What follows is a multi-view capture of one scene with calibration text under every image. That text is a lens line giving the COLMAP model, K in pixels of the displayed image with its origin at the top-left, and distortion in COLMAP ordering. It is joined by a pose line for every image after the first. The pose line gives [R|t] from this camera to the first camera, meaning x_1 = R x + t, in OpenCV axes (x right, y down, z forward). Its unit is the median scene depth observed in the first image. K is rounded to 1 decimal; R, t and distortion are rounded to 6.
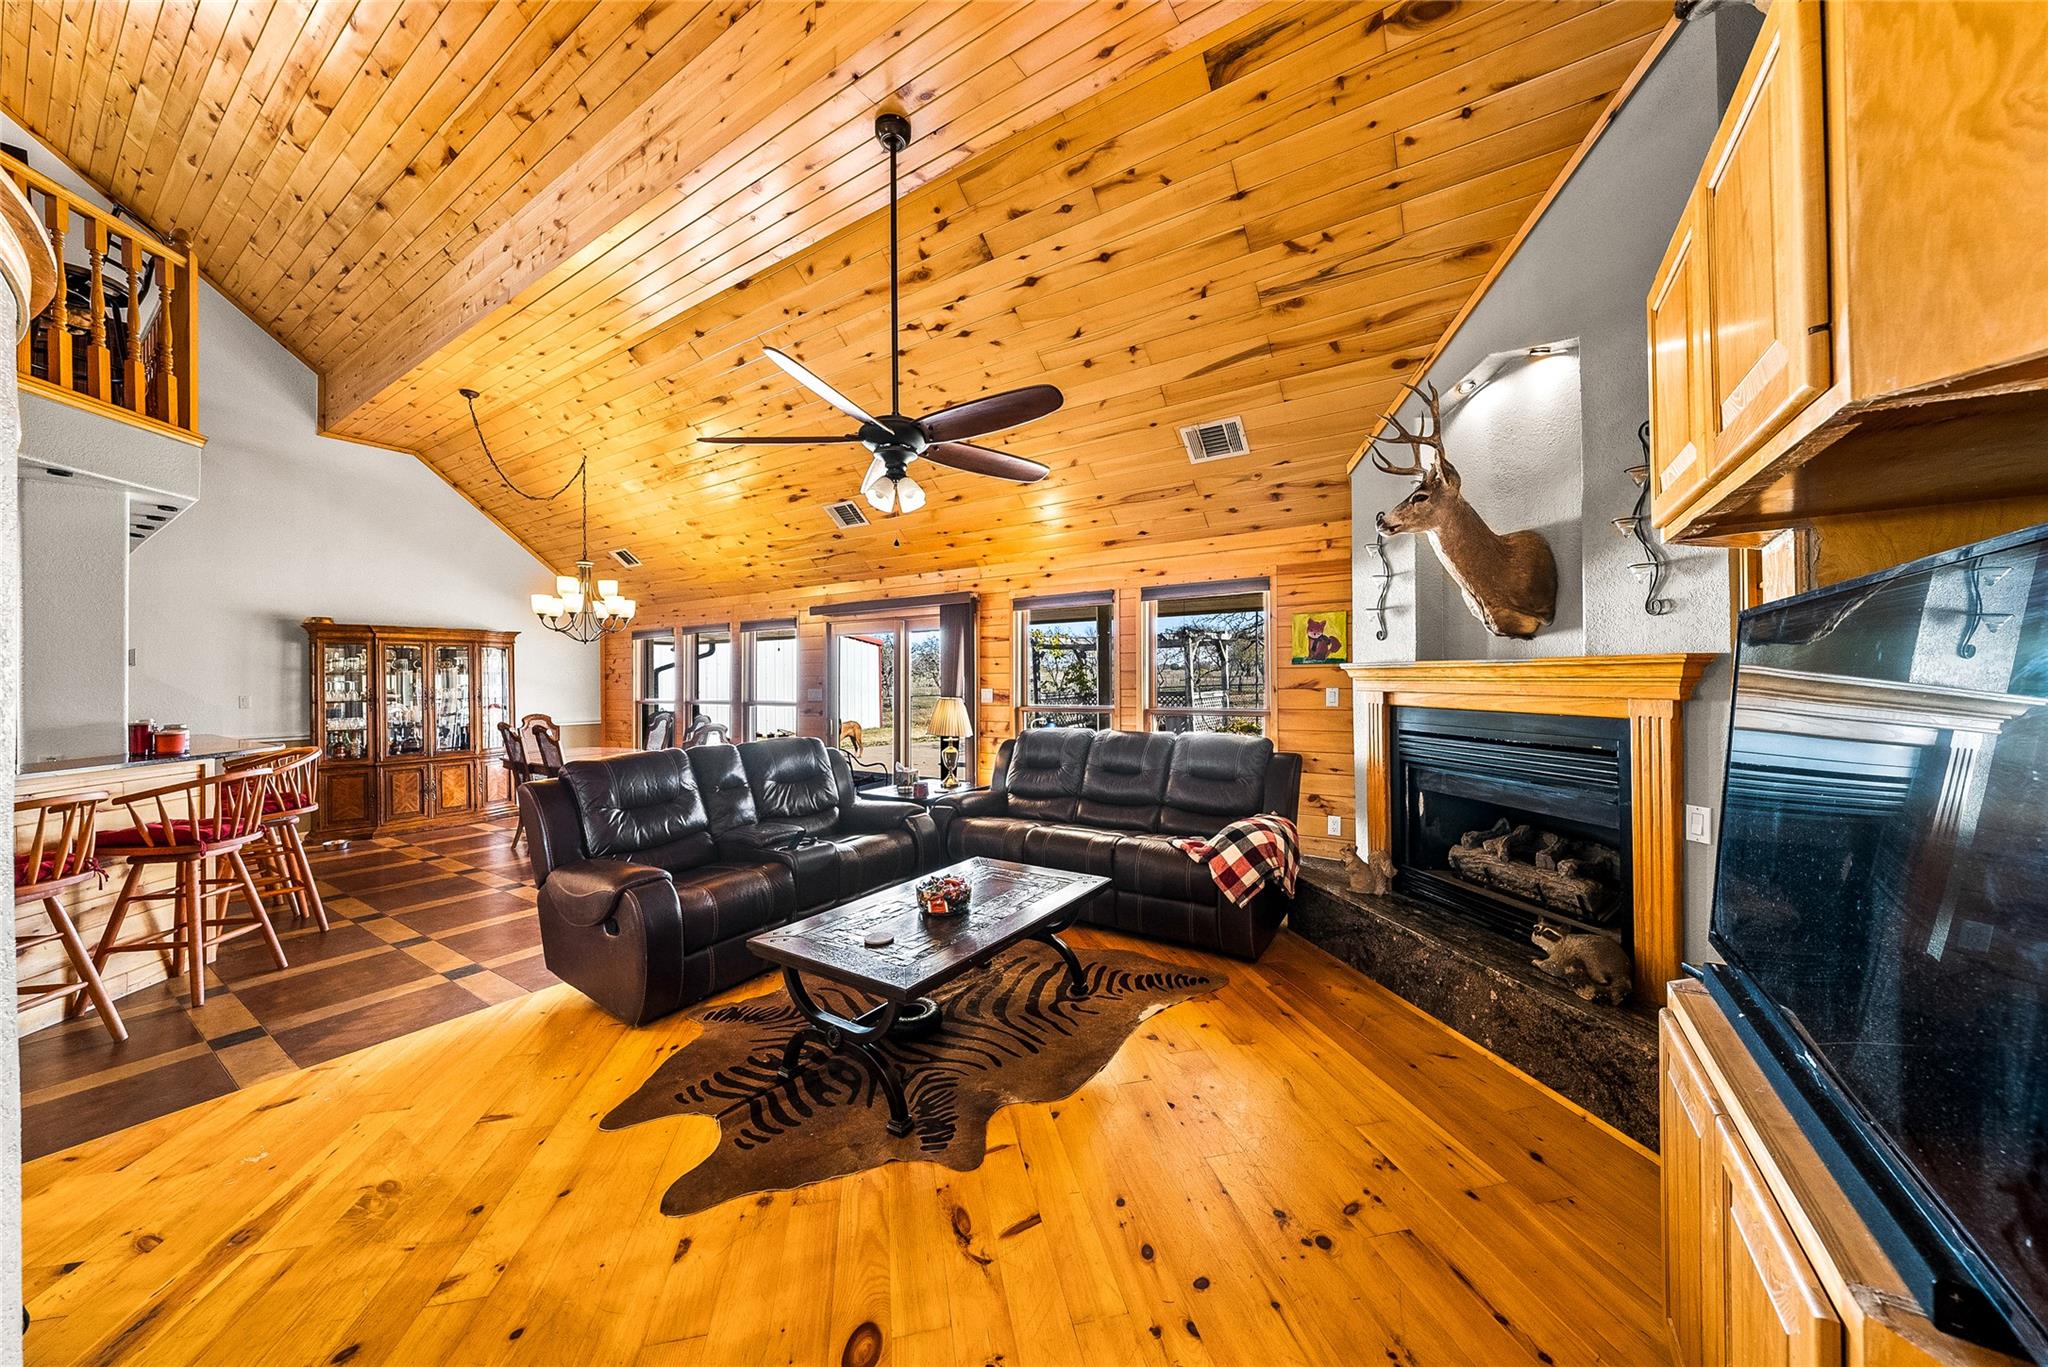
lens RADIAL K [[703.9, 0, 1038.4], [0, 703.9, 675.7], [0, 0, 1]] dist [-0.000537, -0.000123]
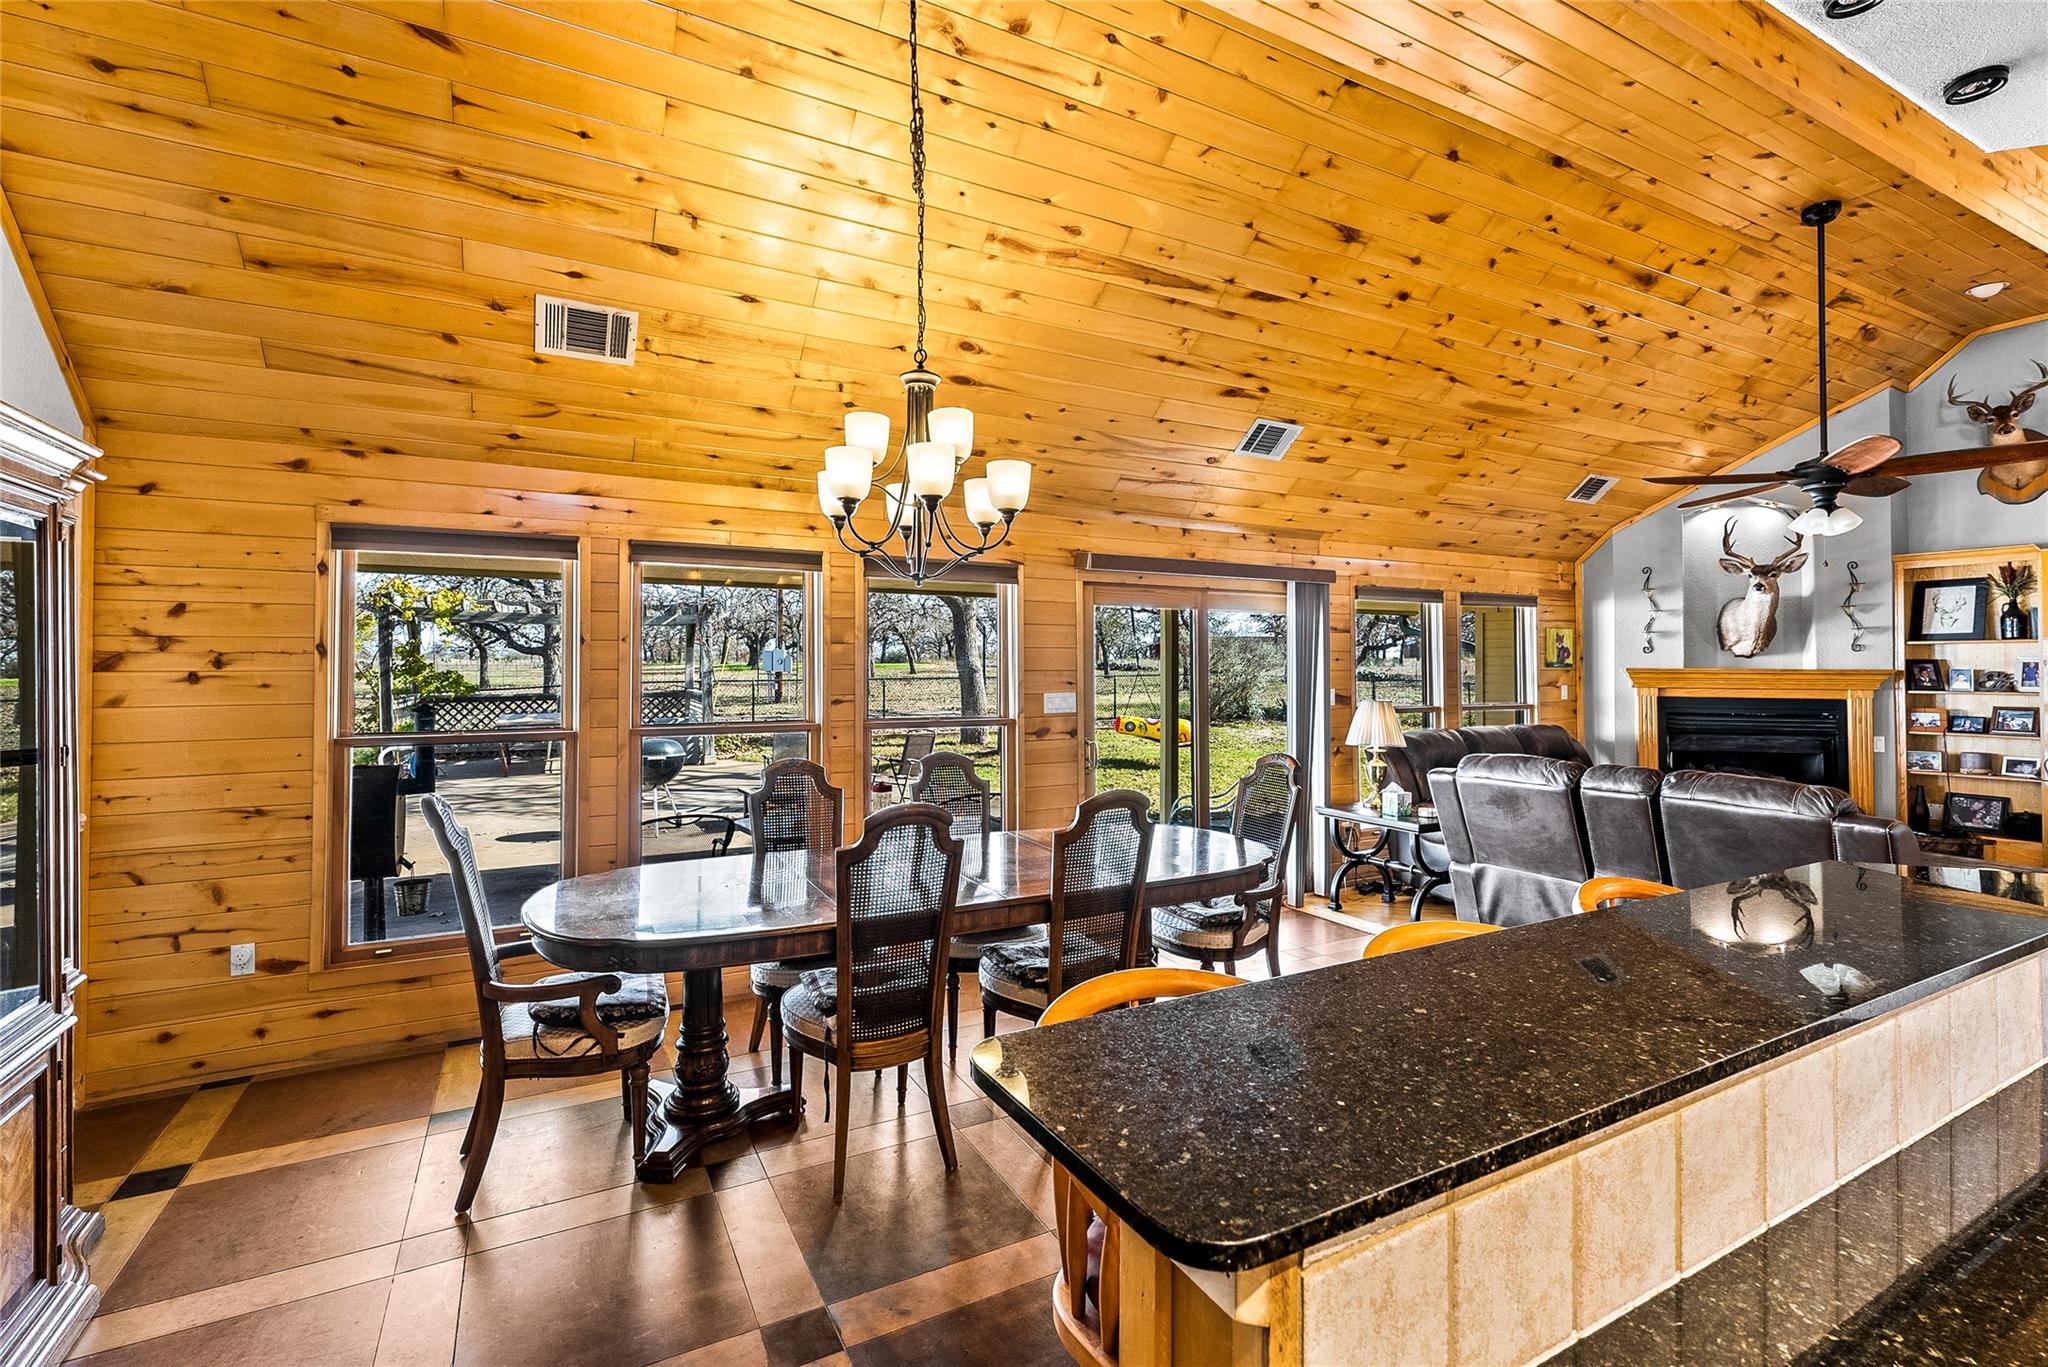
lens RADIAL K [[901.9, 0, 1019.7], [0, 901.9, 651.9], [0, 0, 1]] dist [-0.001733, -0.001655]
pose [[0.493109, 0.027680, 0.869527, -1.856381], [-0.012084, 0.999615, -0.024969, 0.010530], [-0.869884, 0.001805, 0.493253, 1.236053]]
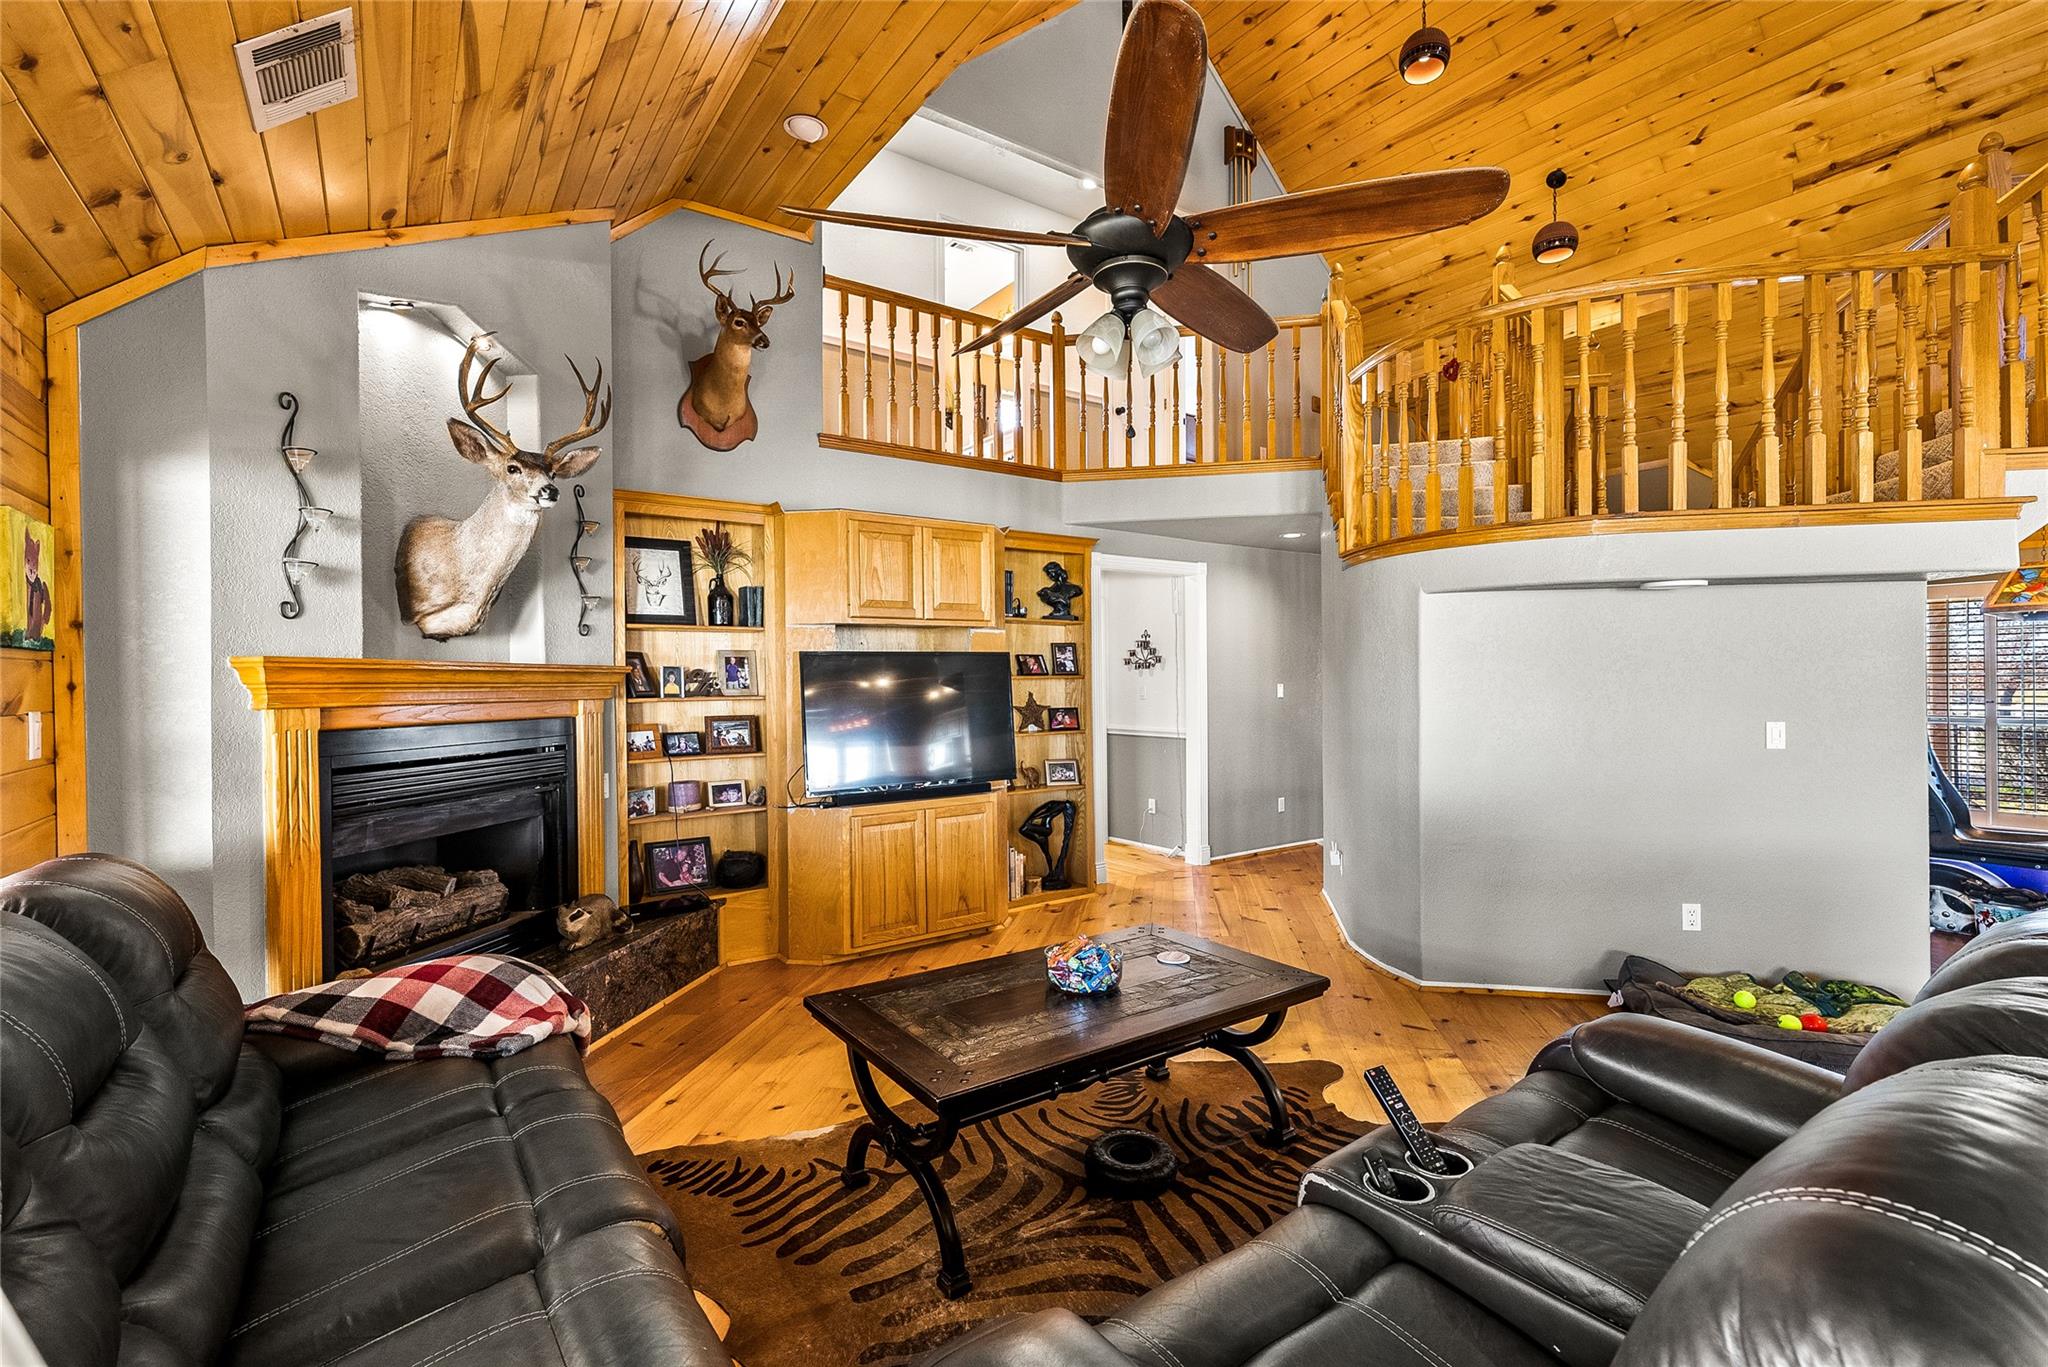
lens RADIAL K [[901.9, 0, 1026.3], [0, 901.9, 684.5], [0, 0, 1]] dist [-0.001733, -0.001655]
pose [[-0.924586, 0.020309, 0.380432, -0.342376], [0.020216, 0.999787, -0.004240, 0.018337], [-0.380437, 0.003771, -0.924799, 1.470158]]
